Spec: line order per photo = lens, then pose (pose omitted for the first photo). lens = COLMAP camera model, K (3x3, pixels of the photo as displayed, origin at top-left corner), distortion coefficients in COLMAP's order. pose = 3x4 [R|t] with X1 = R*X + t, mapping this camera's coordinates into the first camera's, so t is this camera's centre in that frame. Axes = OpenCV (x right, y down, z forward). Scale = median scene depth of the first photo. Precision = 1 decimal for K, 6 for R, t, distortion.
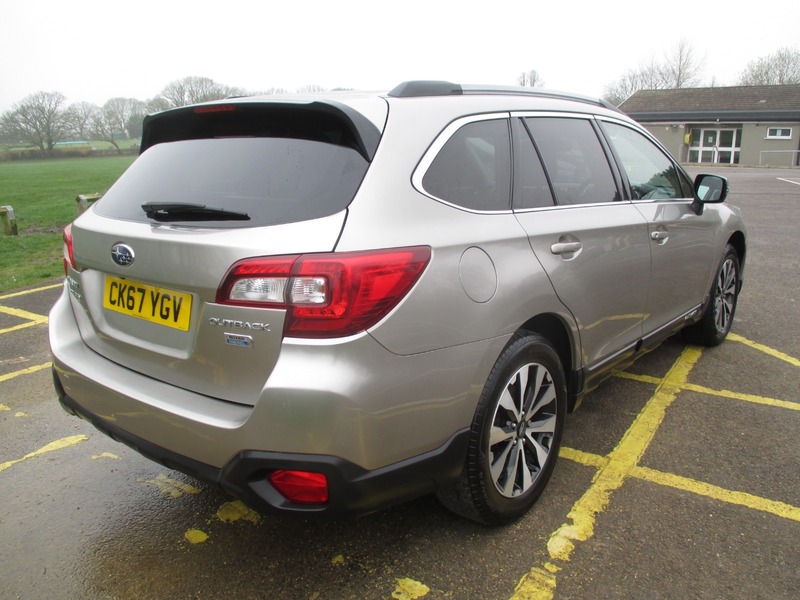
lens RADIAL K [[667.8, 0, 400.7], [0, 667.8, 332.5], [0, 0, 1]] dist [-0.036686, 0.004096]
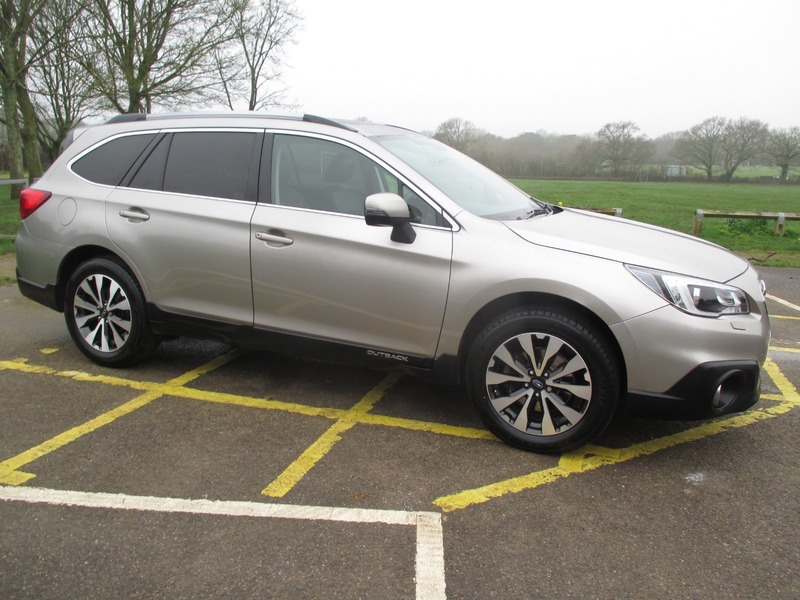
lens RADIAL K [[667.8, 0, 400.7], [0, 667.8, 332.5], [0, 0, 1]] dist [-0.036686, 0.004096]
pose [[0.272421, 0.271809, -0.922988, 1.951941], [-0.295317, 0.936589, 0.188651, -0.351761], [0.915737, 0.221181, 0.335417, 1.121321]]
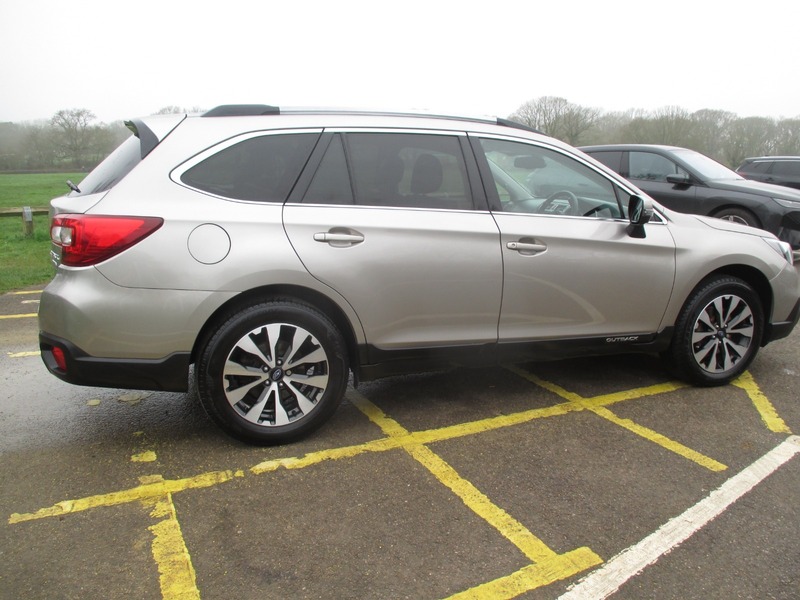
lens RADIAL K [[667.8, 0, 400.7], [0, 667.8, 332.5], [0, 0, 1]] dist [-0.036686, 0.004096]
pose [[0.873272, 0.159020, -0.460553, 0.949878], [-0.169539, 0.985345, 0.018750, 0.001517], [0.456785, 0.061708, 0.887434, -0.029716]]
